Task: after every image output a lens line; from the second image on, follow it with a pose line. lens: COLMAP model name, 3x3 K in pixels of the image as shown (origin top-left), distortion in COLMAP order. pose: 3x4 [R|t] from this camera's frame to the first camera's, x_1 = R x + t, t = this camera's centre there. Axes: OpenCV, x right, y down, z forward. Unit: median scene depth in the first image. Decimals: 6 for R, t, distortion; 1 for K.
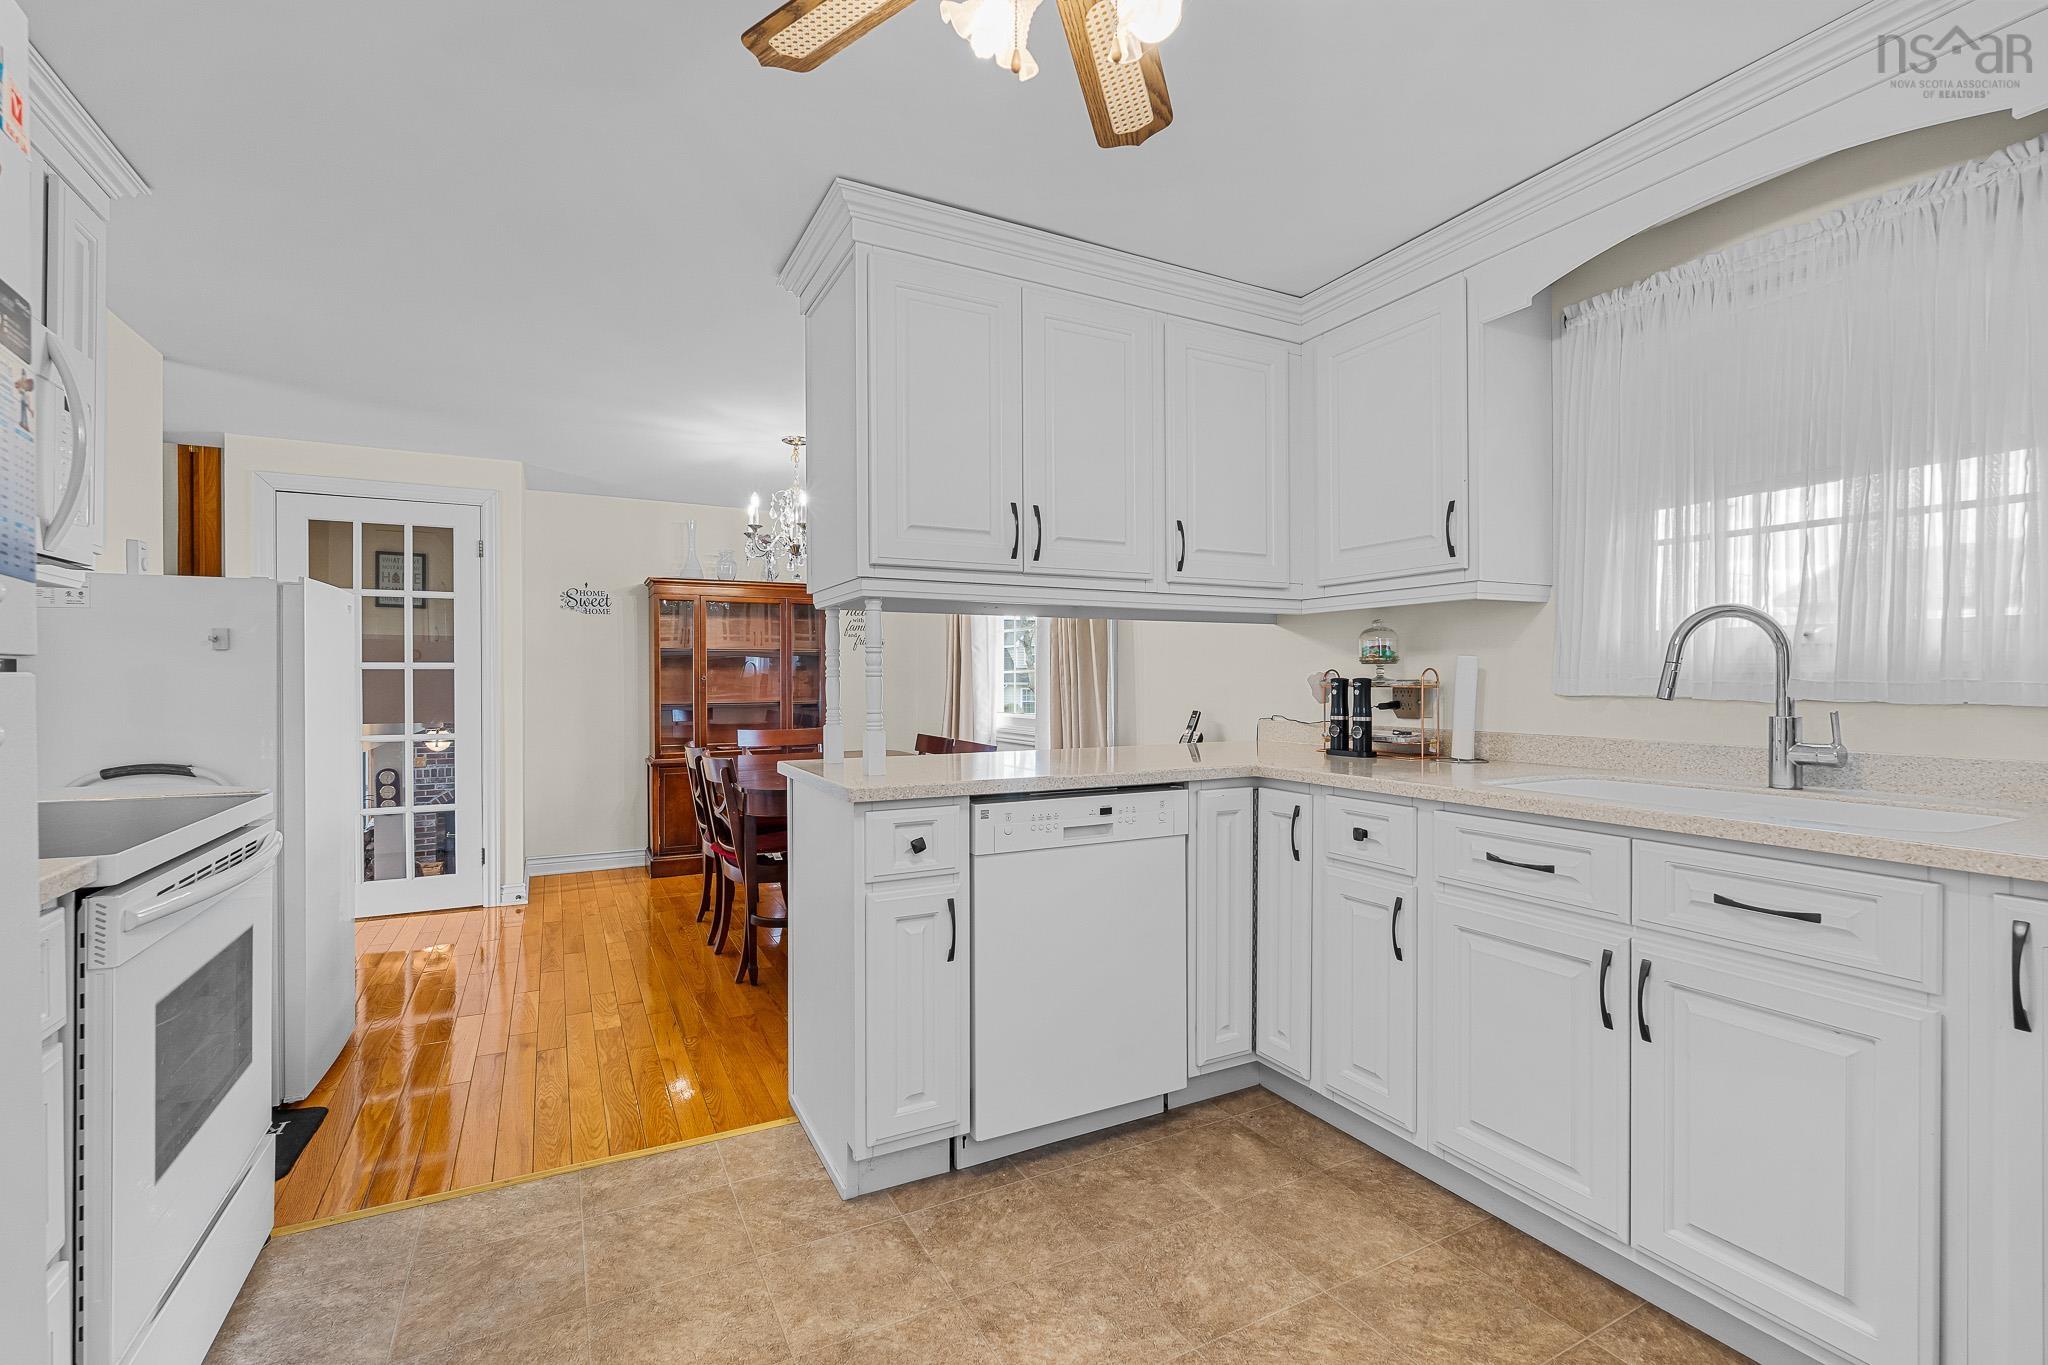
lens RADIAL K [[907.7, 0, 1020.0], [0, 907.7, 702.2], [0, 0, 1]] dist [0.001039, 0.000064]
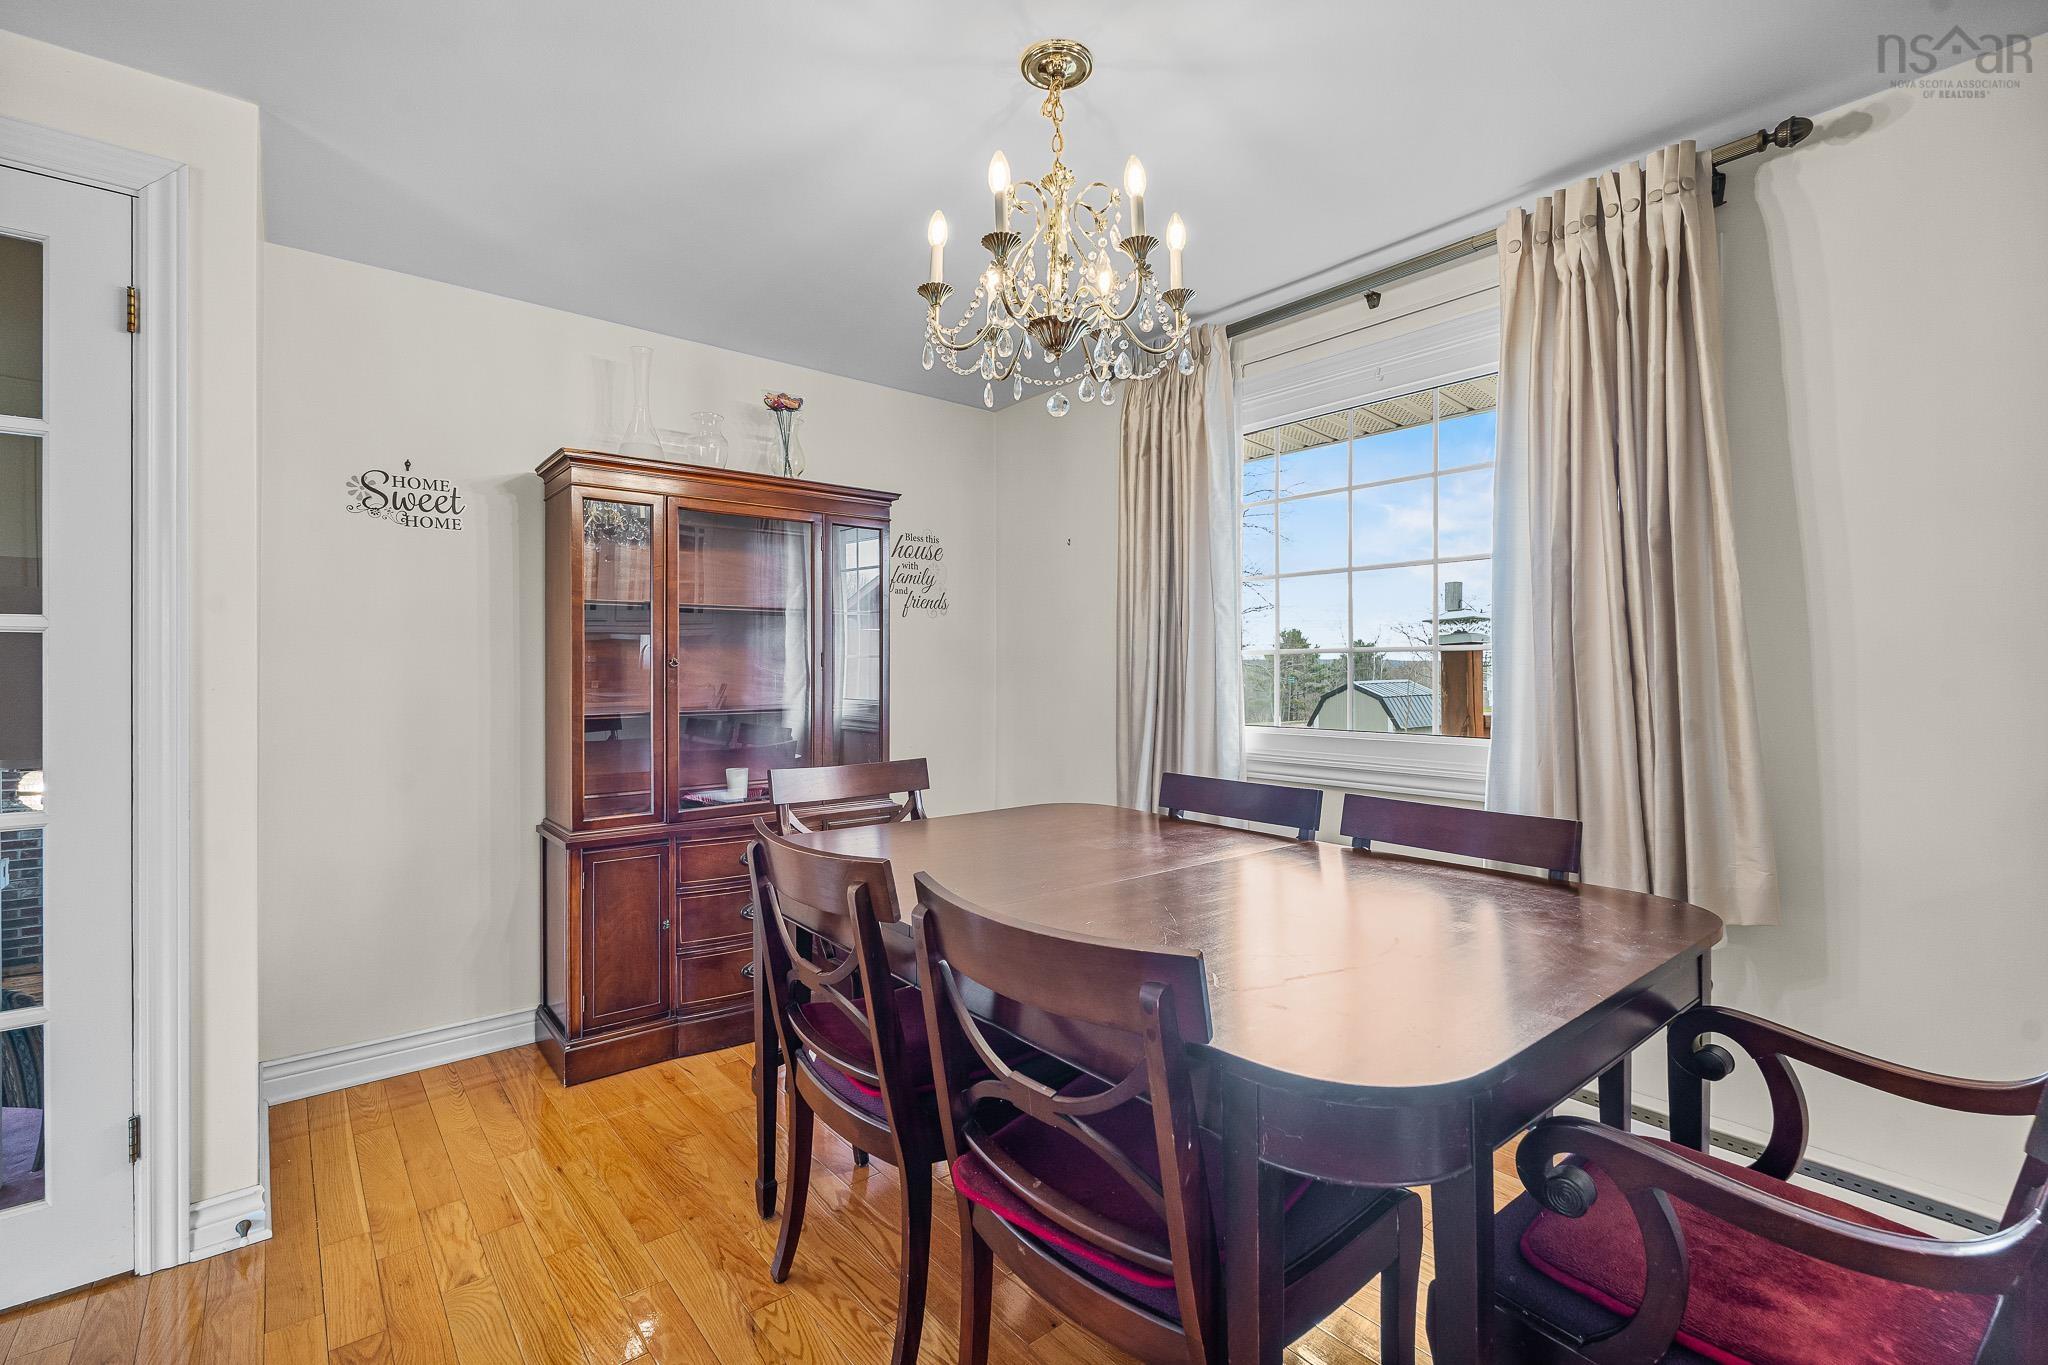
lens RADIAL K [[912.0, 0, 1024.0], [0, 912.0, 682.5], [0, 0, 1]] dist [-0.000780, -0.000409]
pose [[0.976850, -0.004697, 0.213873, -0.271269], [0.008103, 0.999854, -0.015050, -0.006674], [-0.213771, 0.016435, 0.976745, 0.478912]]
